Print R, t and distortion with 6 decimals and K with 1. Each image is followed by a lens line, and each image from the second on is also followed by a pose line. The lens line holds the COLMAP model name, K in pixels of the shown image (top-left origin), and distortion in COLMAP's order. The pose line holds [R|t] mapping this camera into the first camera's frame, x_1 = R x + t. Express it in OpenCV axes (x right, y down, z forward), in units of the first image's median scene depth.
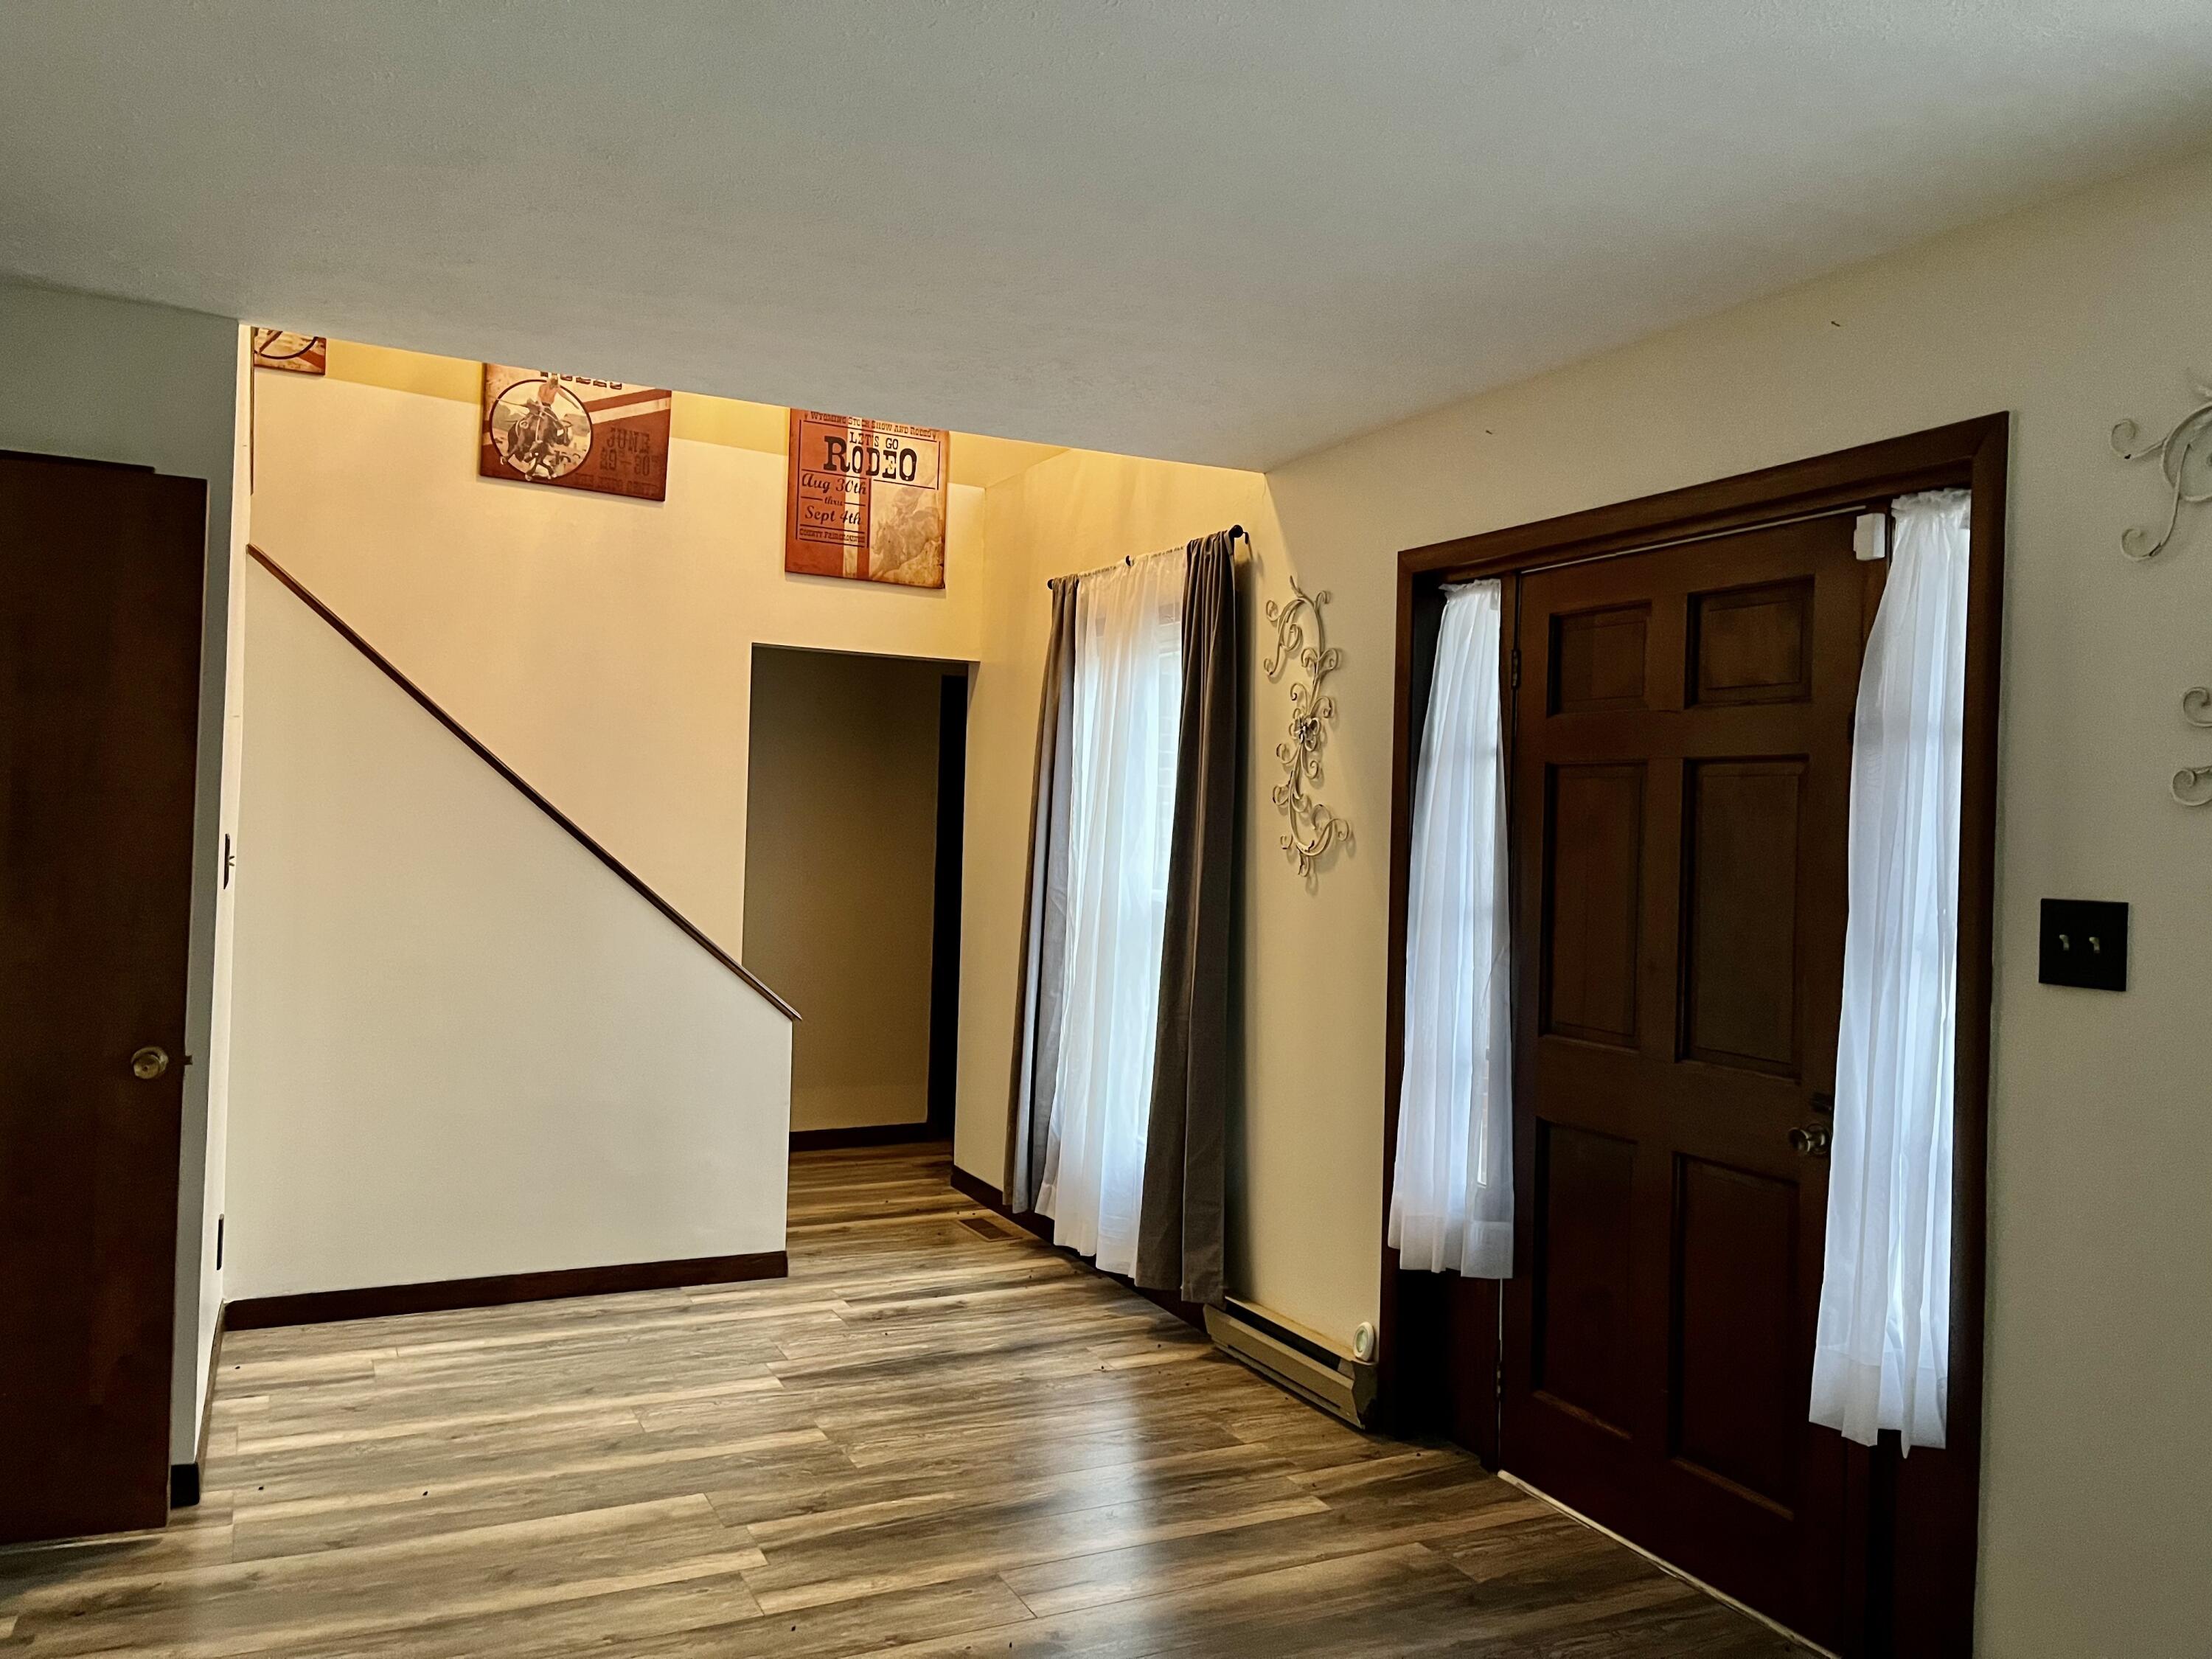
lens RADIAL K [[1670.2, 0, 1098.9], [0, 1670.2, 822.1], [0, 0, 1]] dist [0.087527, -0.096964]
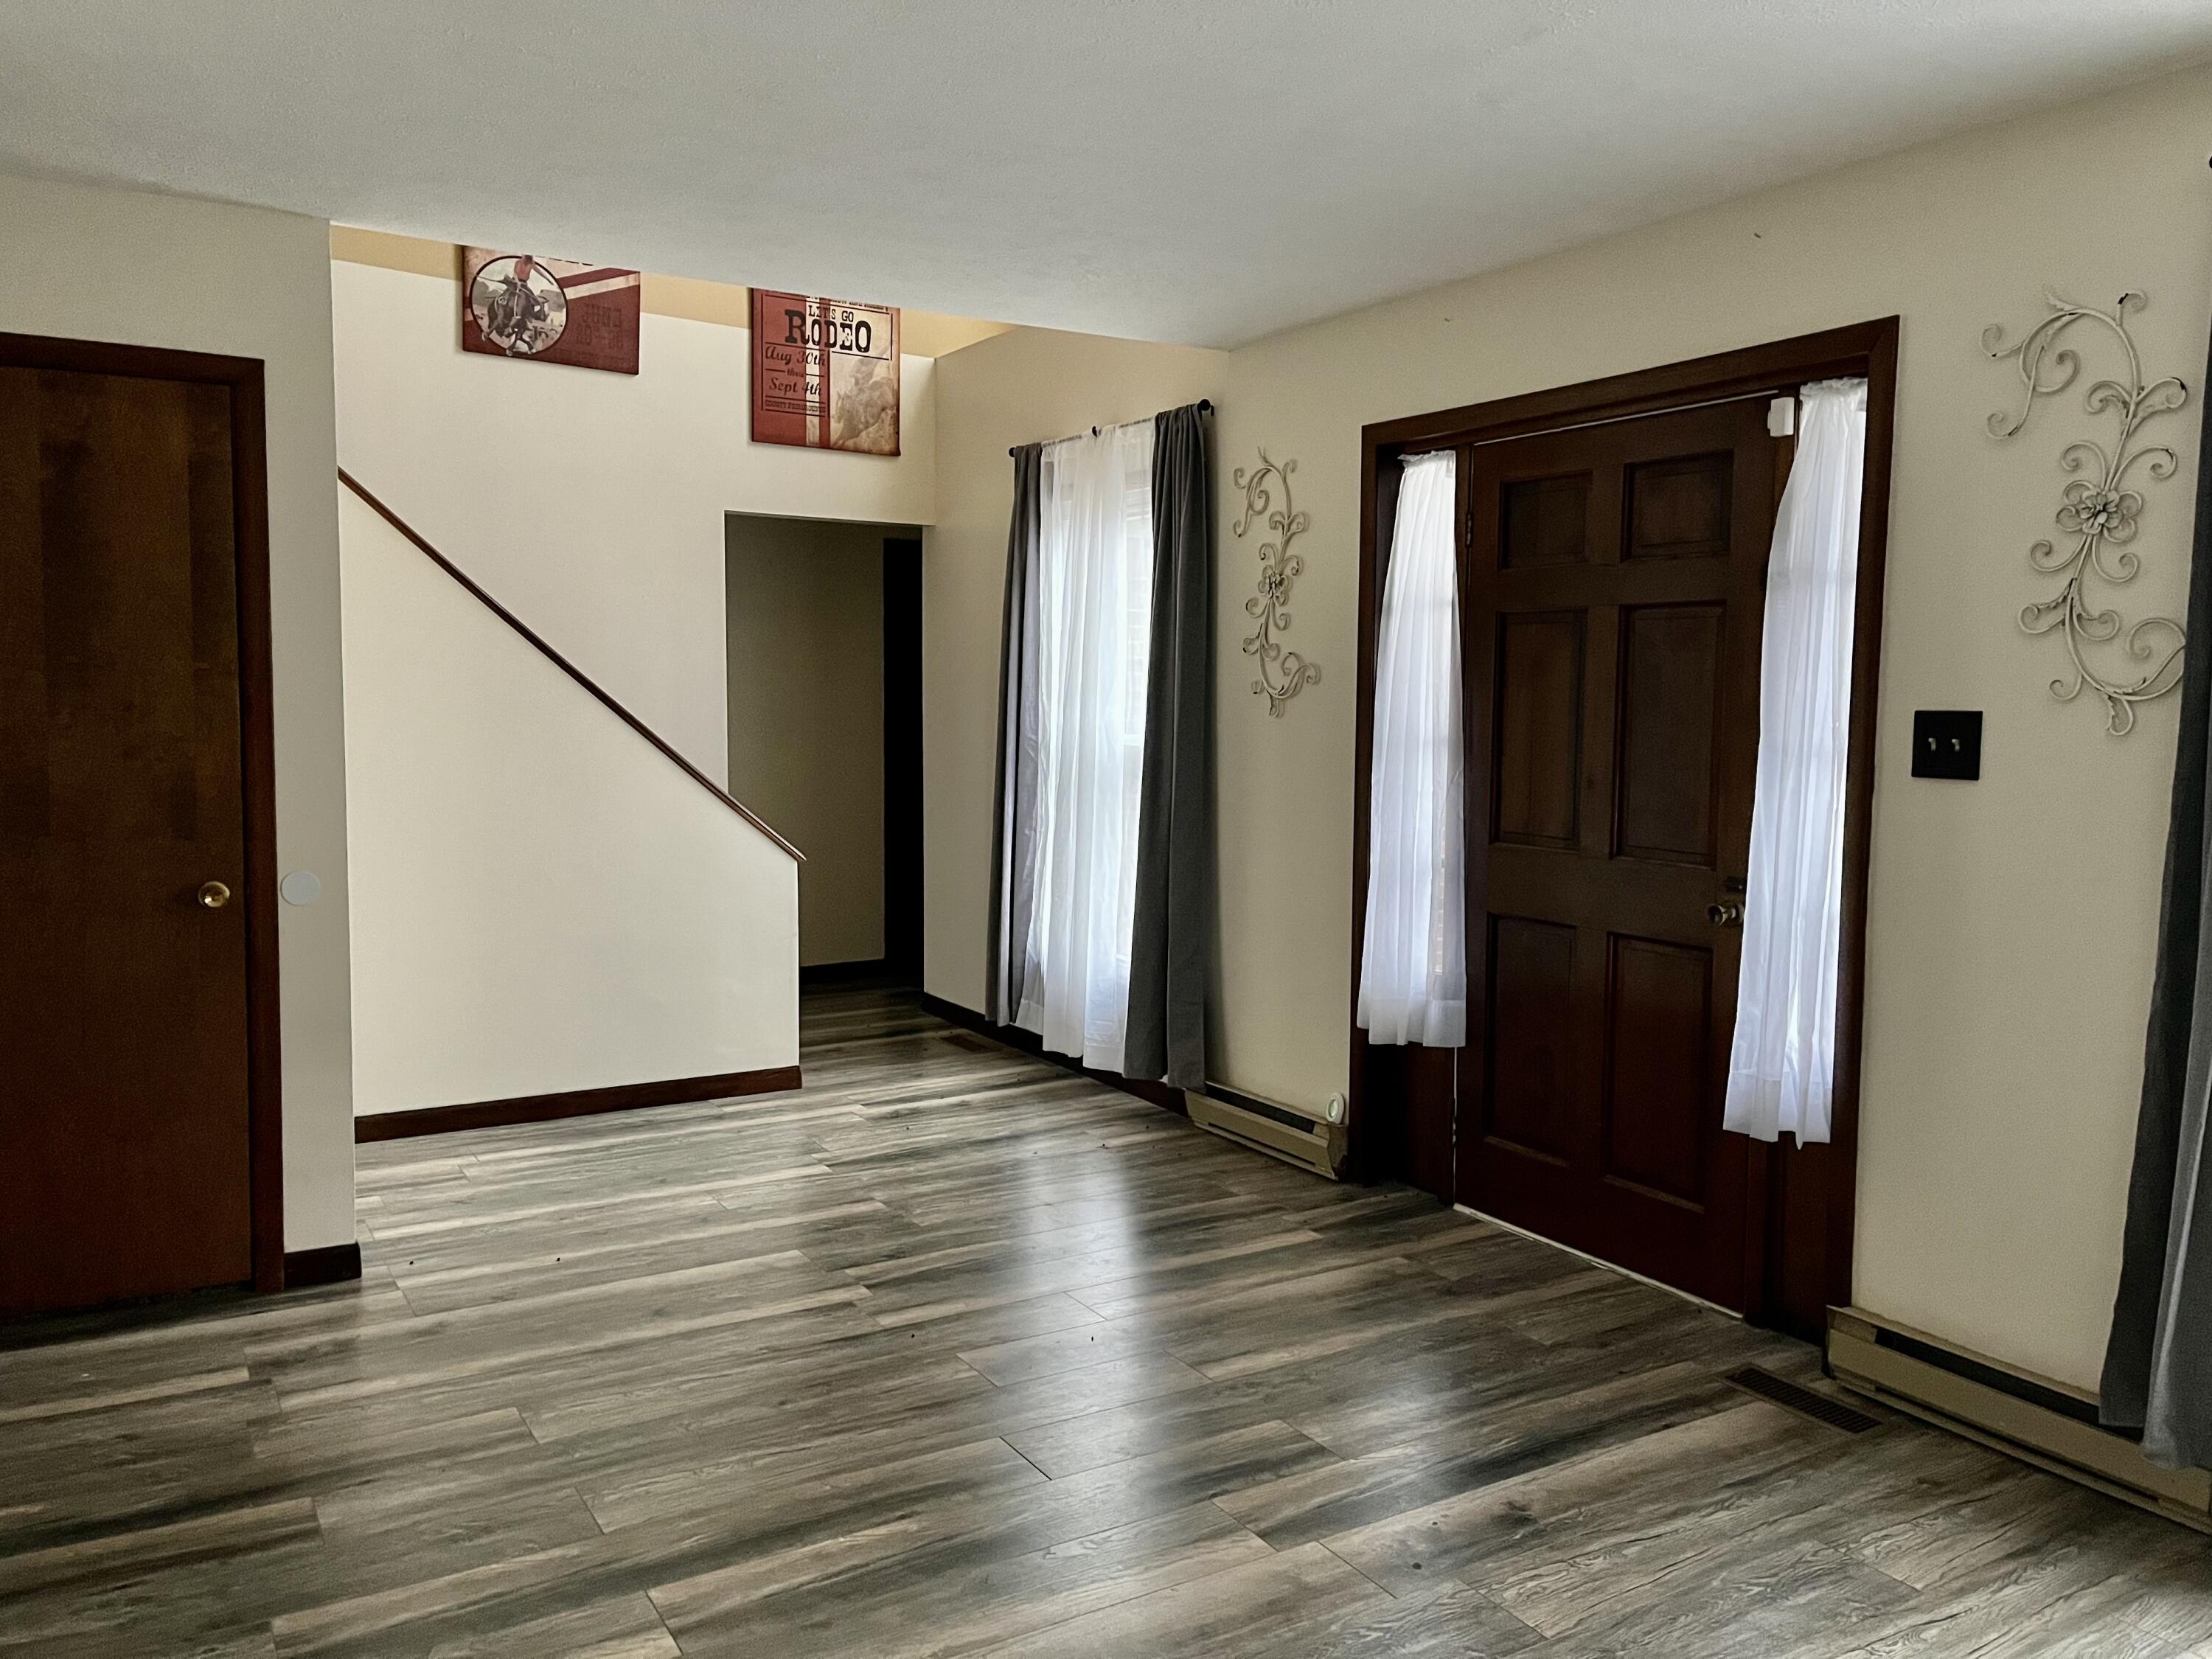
lens RADIAL K [[1643.0, 0, 1106.0], [0, 1643.0, 829.5], [0, 0, 1]] dist [0.078879, -0.101566]
pose [[0.996160, -0.028443, 0.082801, -0.093302], [0.020796, 0.995560, 0.091799, 0.004183], [-0.085045, -0.089724, 0.992329, -0.115528]]
